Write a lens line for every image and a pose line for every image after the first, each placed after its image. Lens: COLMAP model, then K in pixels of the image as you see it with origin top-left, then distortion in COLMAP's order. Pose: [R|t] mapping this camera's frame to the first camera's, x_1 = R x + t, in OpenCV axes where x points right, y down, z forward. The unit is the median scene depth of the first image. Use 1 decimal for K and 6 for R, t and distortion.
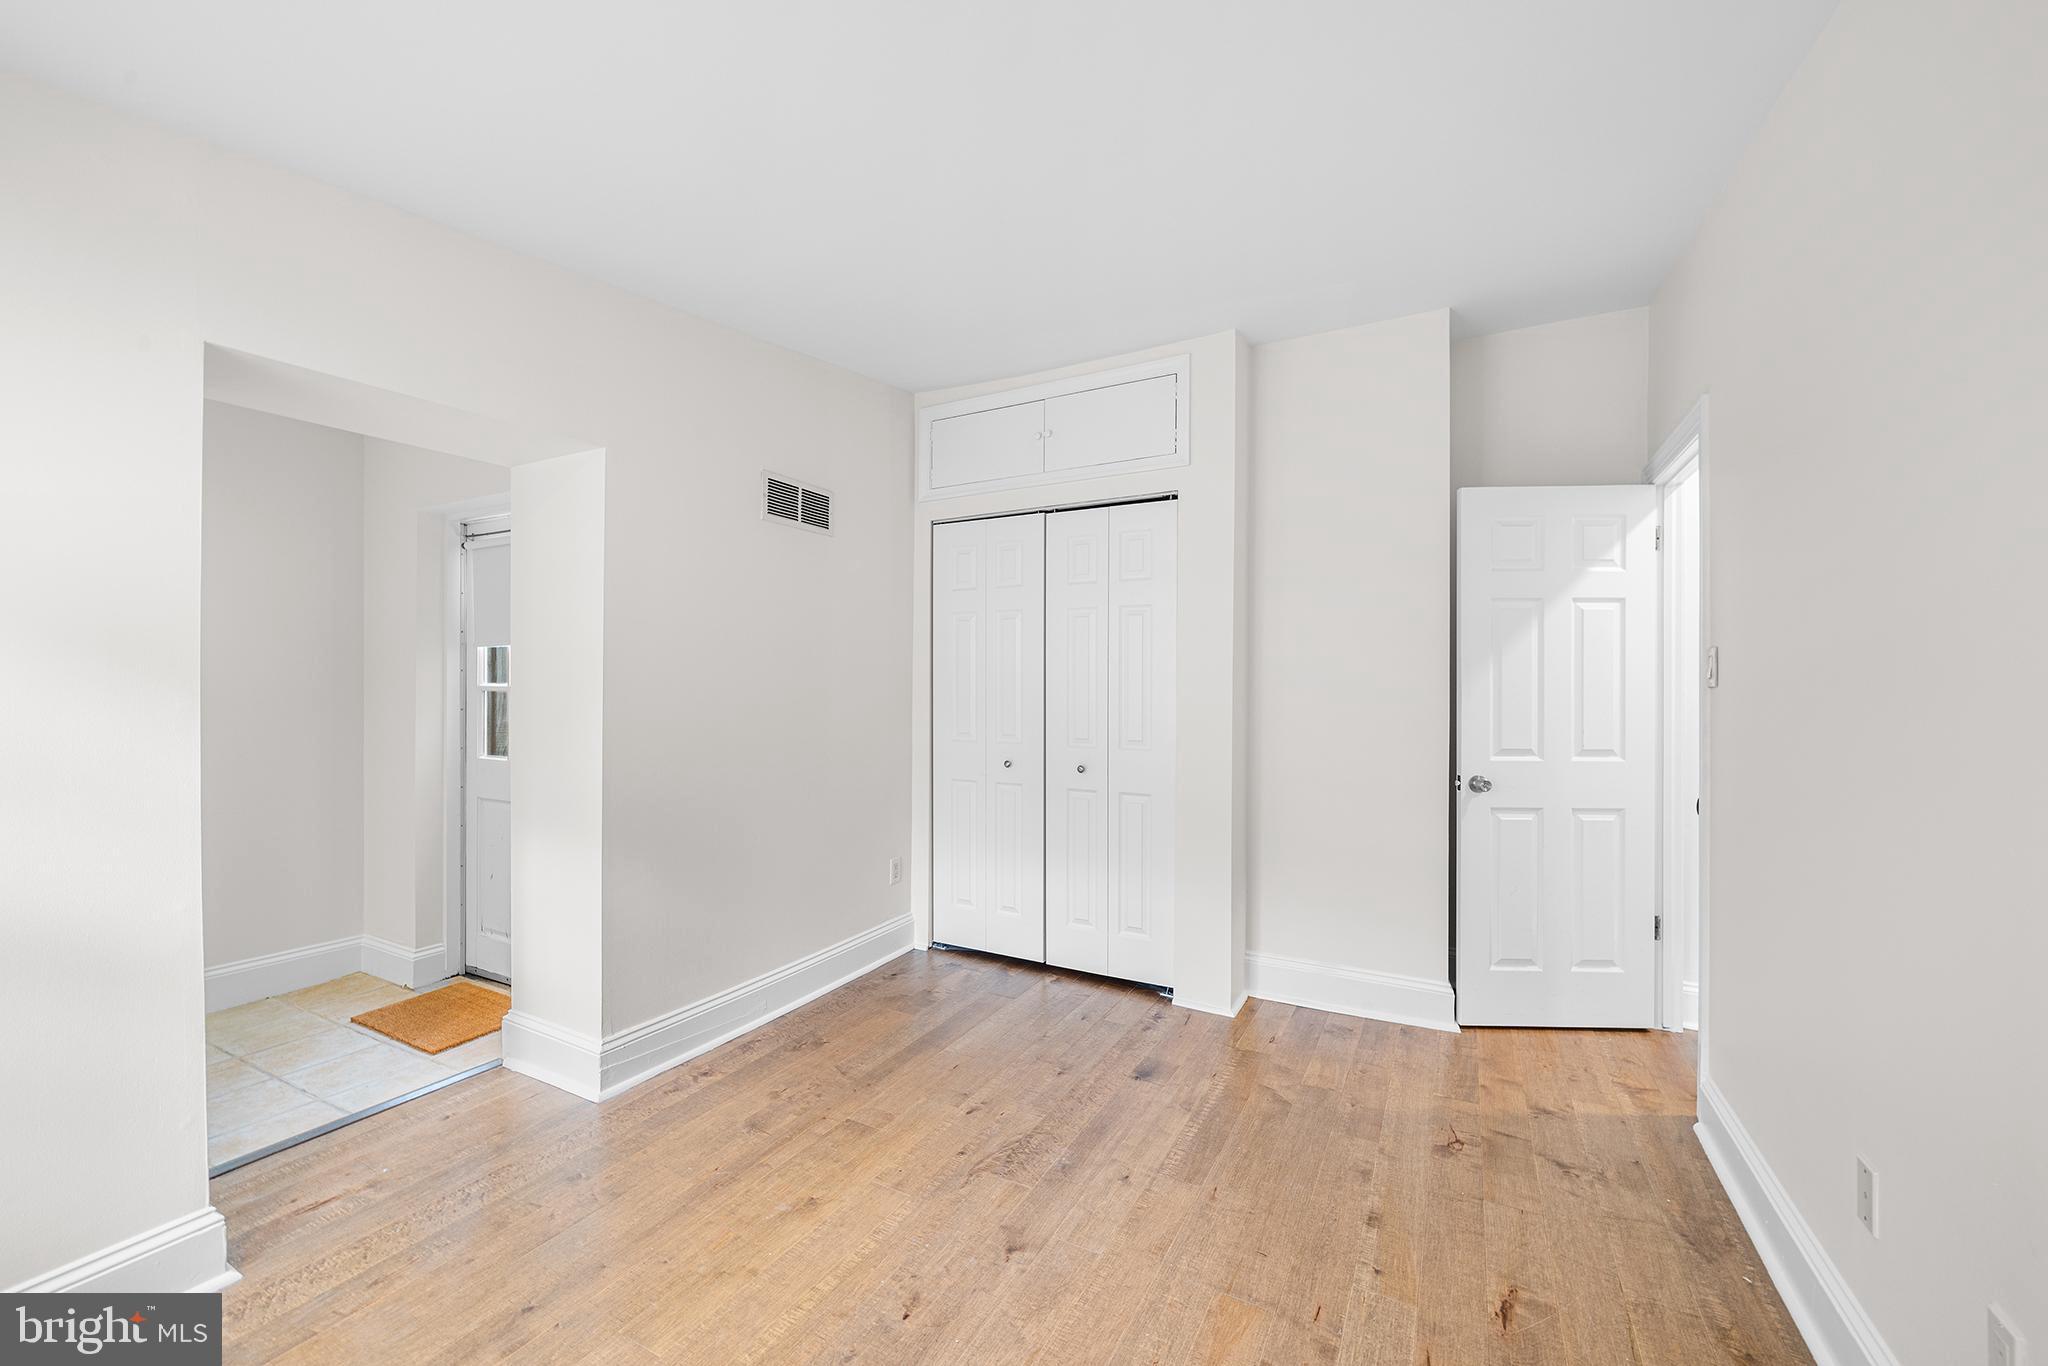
lens RADIAL K [[801.5, 0, 1014.7], [0, 801.5, 694.6], [0, 0, 1]] dist [-0.000347, -0.000017]
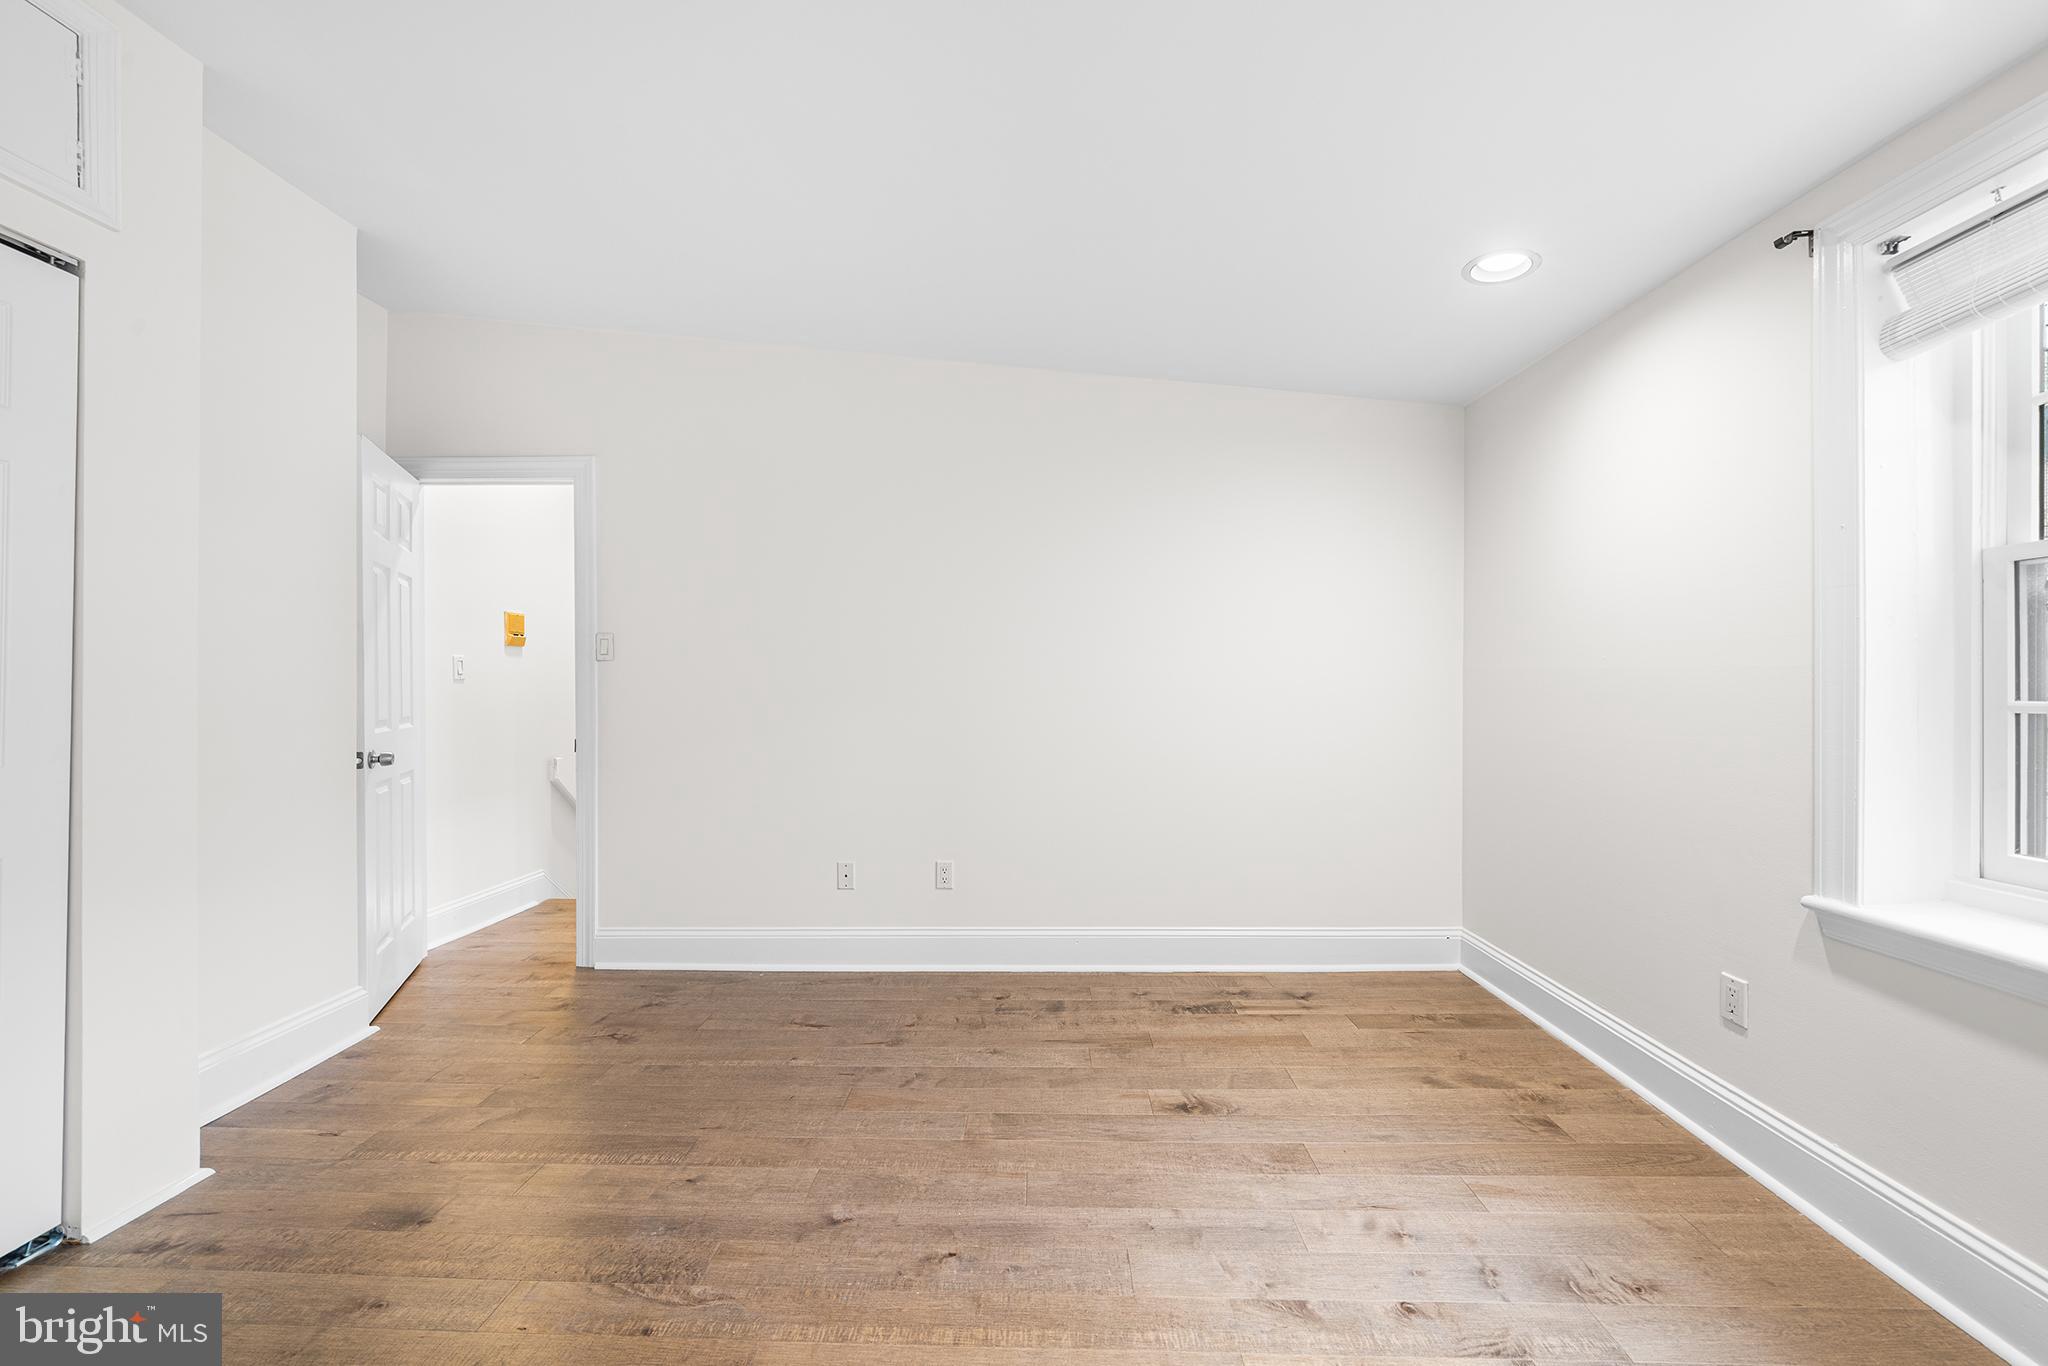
lens RADIAL K [[789.2, 0, 1030.0], [0, 789.2, 677.3], [0, 0, 1]] dist [0.000186, -0.000028]
pose [[-0.464464, 0.002870, 0.885588, -0.787967], [0.003215, 0.999994, -0.001555, 0.030124], [-0.885586, 0.002125, -0.464470, 1.009409]]
